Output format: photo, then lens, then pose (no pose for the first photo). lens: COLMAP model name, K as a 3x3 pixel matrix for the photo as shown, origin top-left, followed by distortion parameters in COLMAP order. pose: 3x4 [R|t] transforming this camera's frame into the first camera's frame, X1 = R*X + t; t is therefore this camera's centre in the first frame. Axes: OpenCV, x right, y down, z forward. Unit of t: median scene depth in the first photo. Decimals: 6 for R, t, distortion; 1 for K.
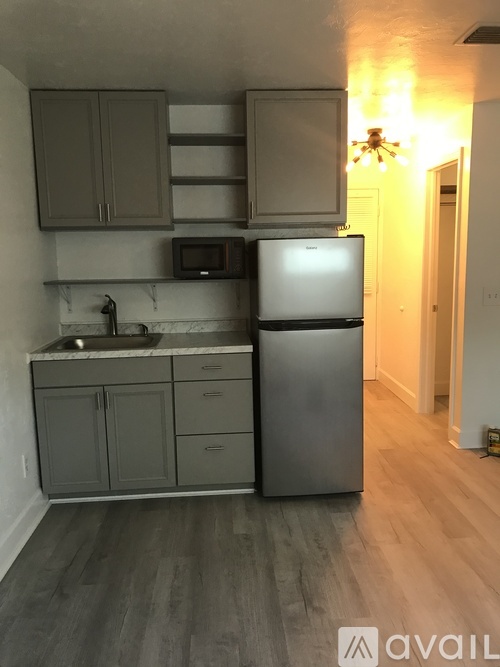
lens RADIAL K [[542.4, 0, 256.1], [0, 542.4, 335.6], [0, 0, 1]] dist [0.026540, -0.015347]
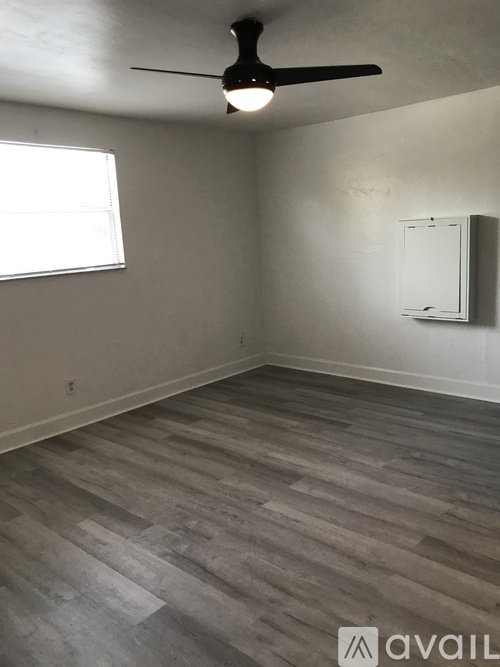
lens RADIAL K [[542.4, 0, 256.1], [0, 542.4, 335.6], [0, 0, 1]] dist [0.026540, -0.015347]
pose [[-0.707913, 0.191439, -0.679861, 0.955846], [-0.040487, 0.949985, 0.309659, -0.198025], [0.705139, 0.246737, -0.664756, 1.122823]]
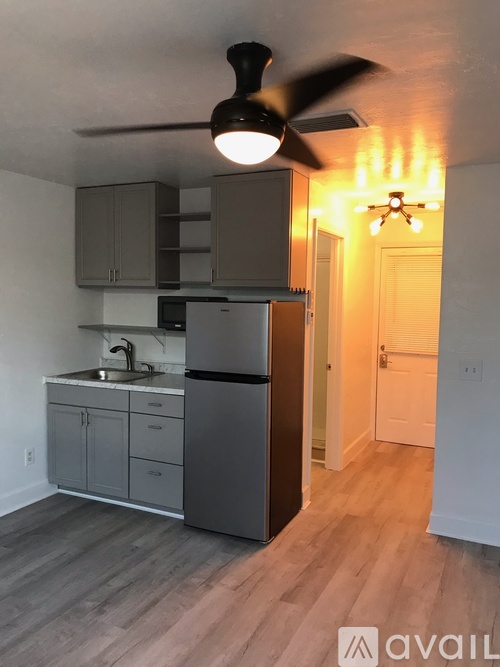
lens RADIAL K [[542.4, 0, 256.1], [0, 542.4, 335.6], [0, 0, 1]] dist [0.026540, -0.015347]
pose [[0.872376, 0.069151, -0.483920, 0.652591], [-0.106495, 0.993051, -0.050077, -0.053638], [0.477095, 0.095221, 0.873678, 0.035694]]
